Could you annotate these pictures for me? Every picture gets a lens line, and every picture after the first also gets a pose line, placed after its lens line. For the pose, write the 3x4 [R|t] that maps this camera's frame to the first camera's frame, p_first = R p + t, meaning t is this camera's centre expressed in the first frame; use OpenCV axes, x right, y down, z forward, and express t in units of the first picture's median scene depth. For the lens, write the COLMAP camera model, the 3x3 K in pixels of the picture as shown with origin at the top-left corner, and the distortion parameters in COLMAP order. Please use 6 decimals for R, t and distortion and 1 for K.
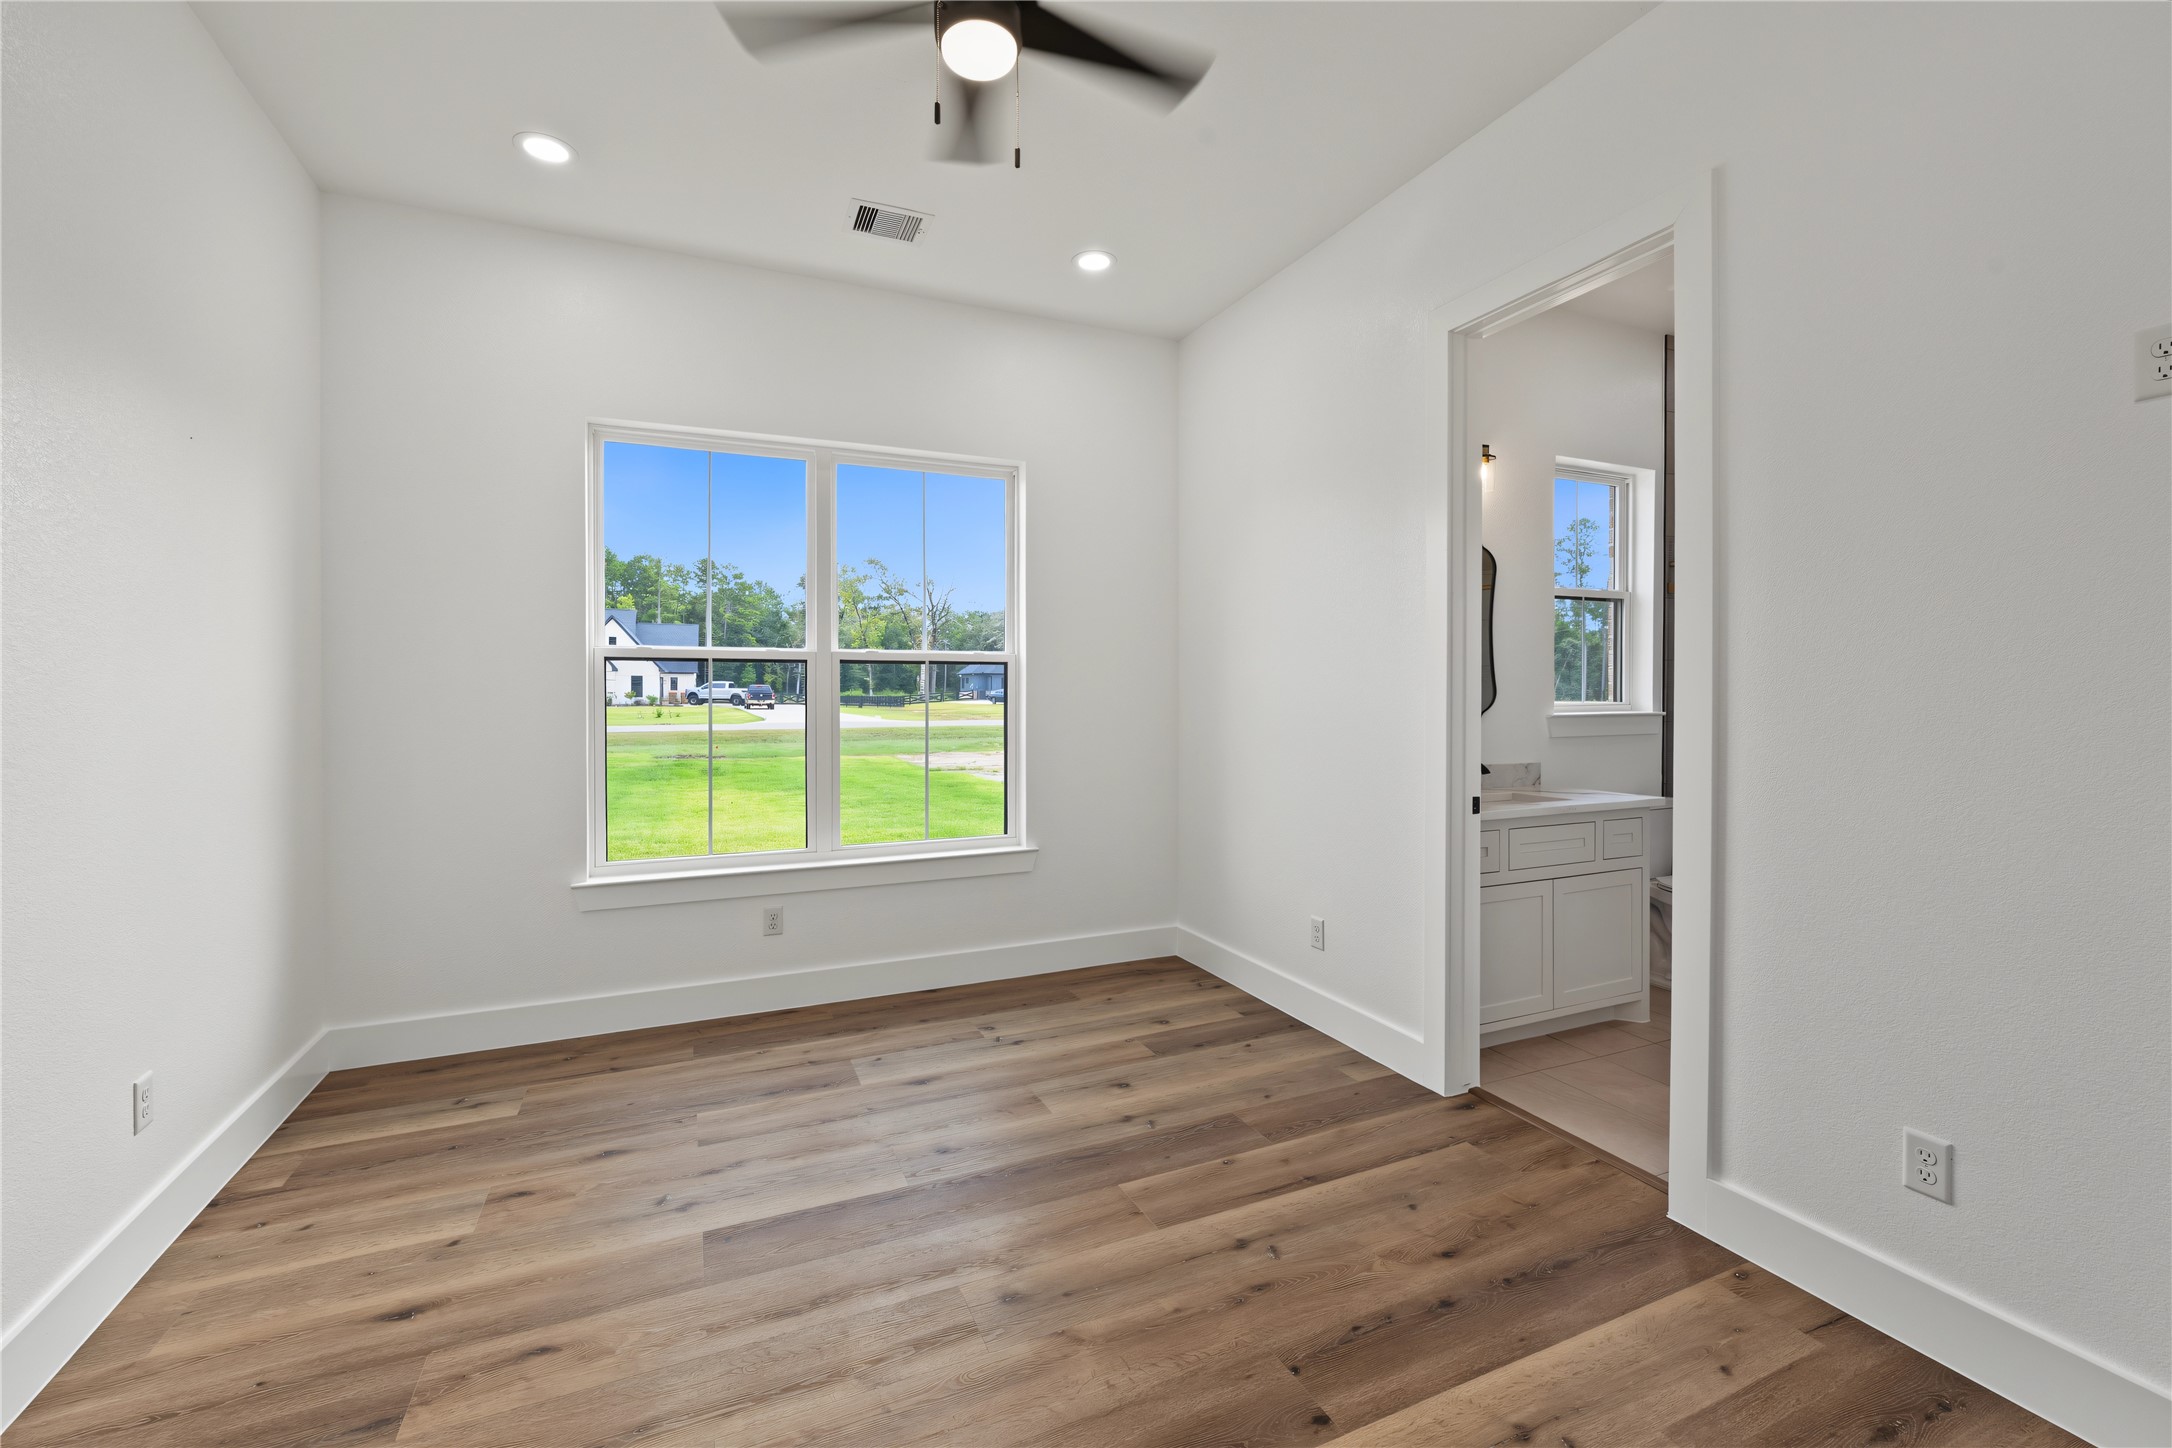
lens RADIAL K [[885.3, 0, 1090.8], [0, 885.3, 717.5], [0, 0, 1]] dist [-0.001869, -0.000186]
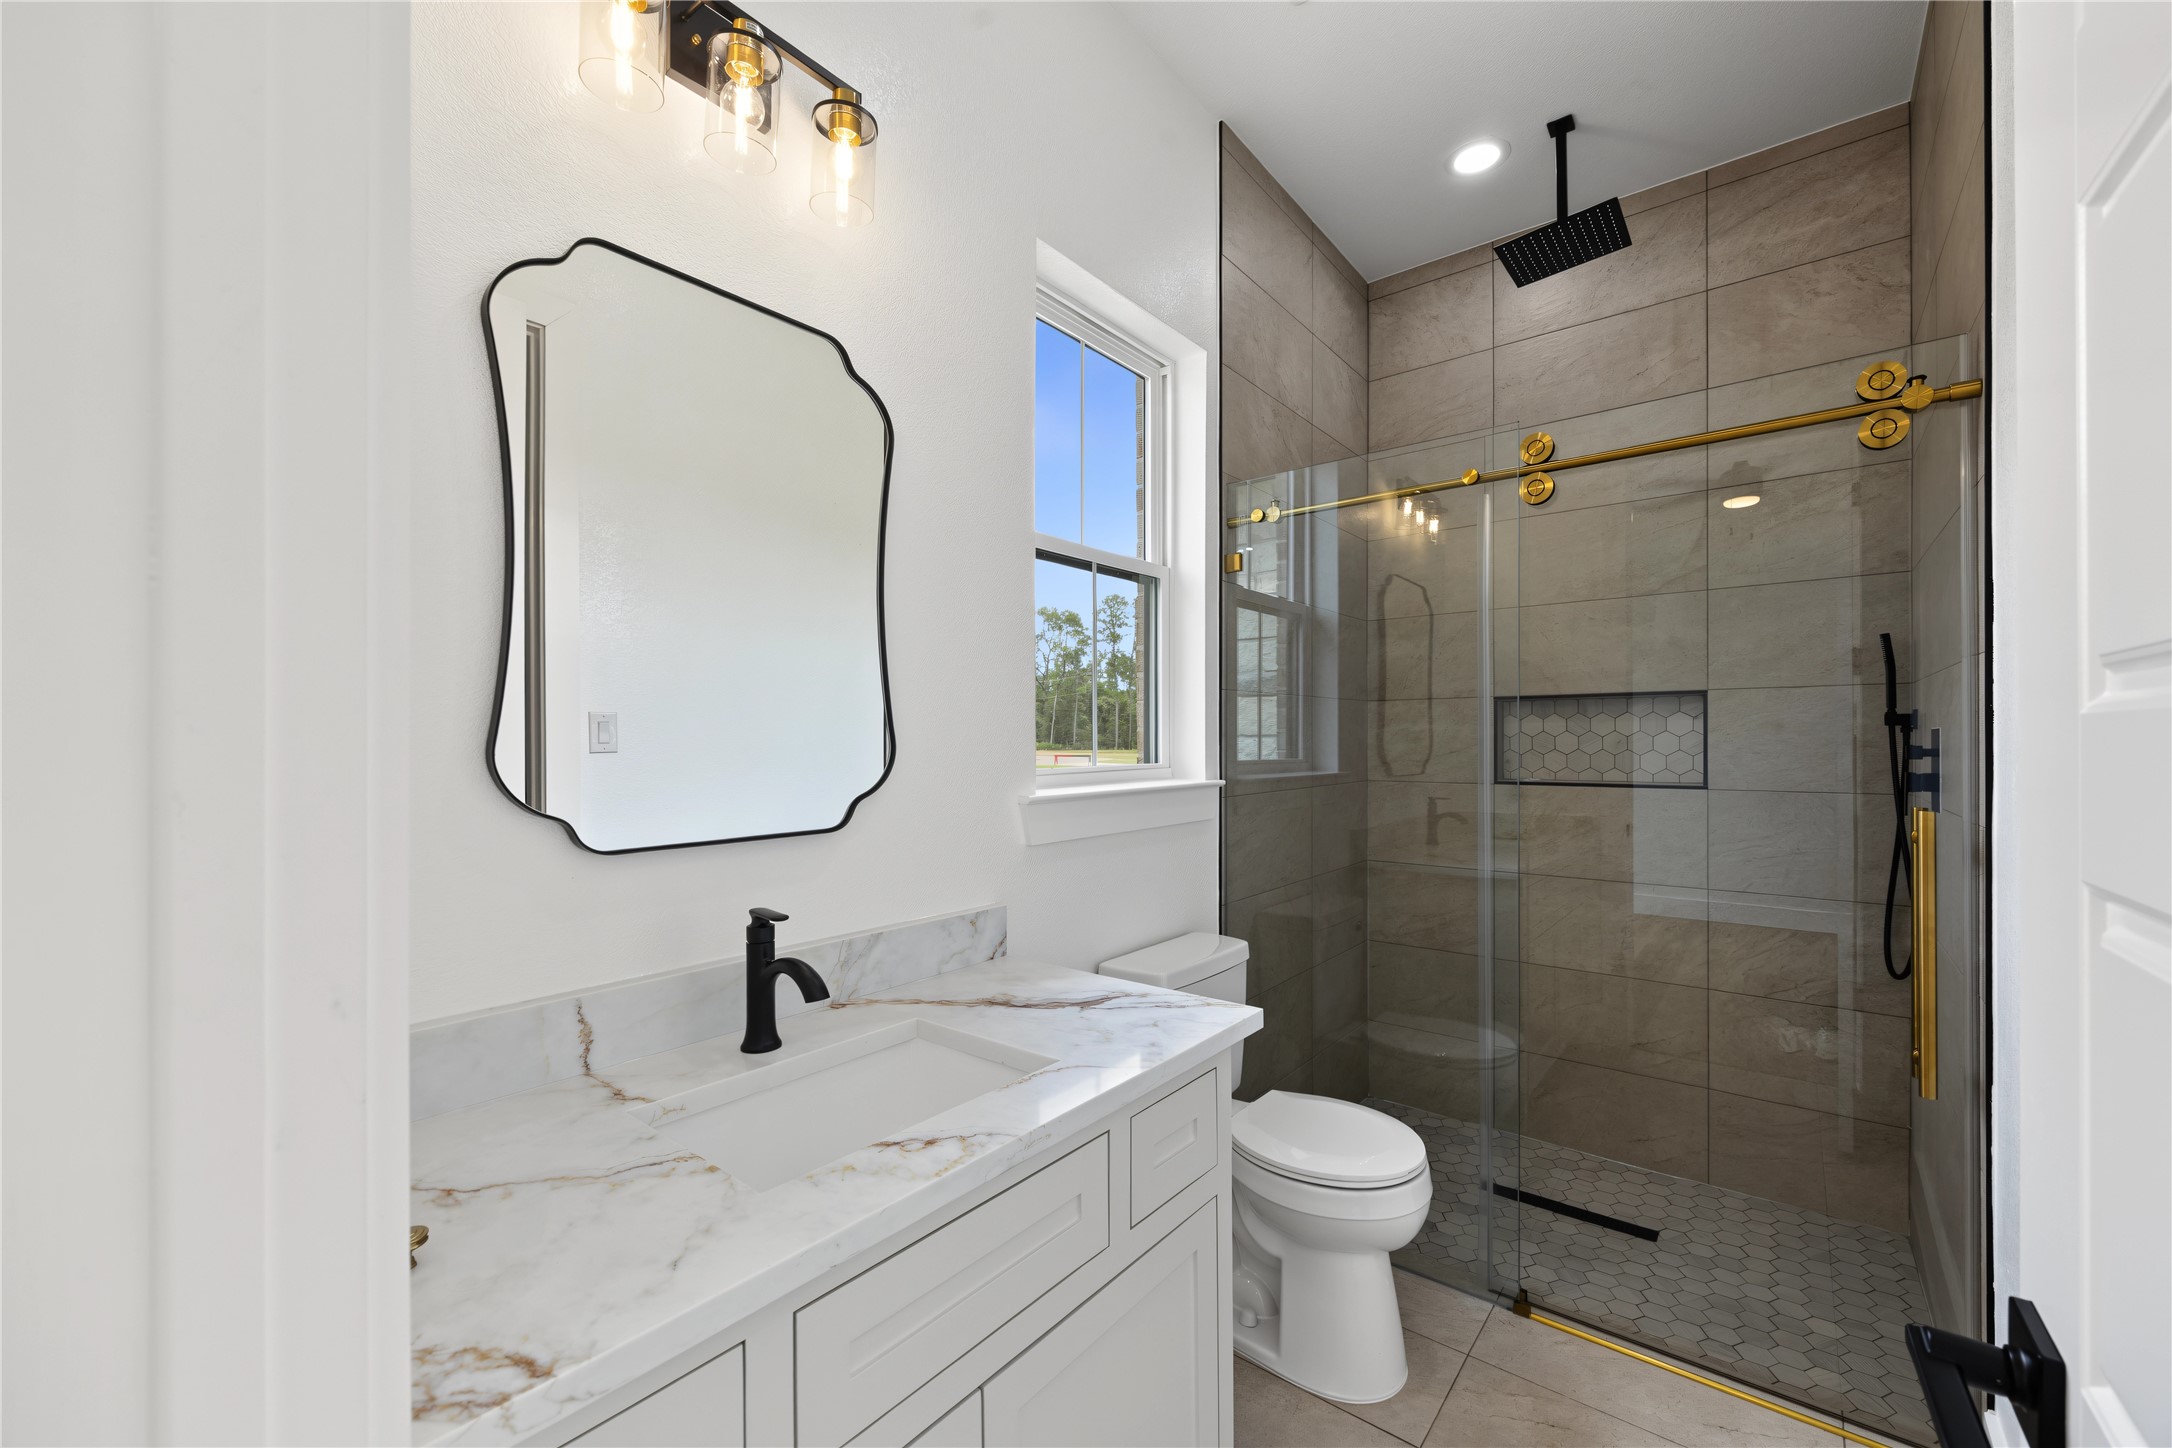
lens RADIAL K [[841.5, 0, 1086.1], [0, 841.5, 718.8], [0, 0, 1]] dist [-0.002167, -0.000303]
pose [[0.890536, 0.022263, 0.454367, 0.324499], [0.001698, 0.998632, -0.052259, -0.018995], [-0.454909, 0.047310, 0.889280, 0.557577]]
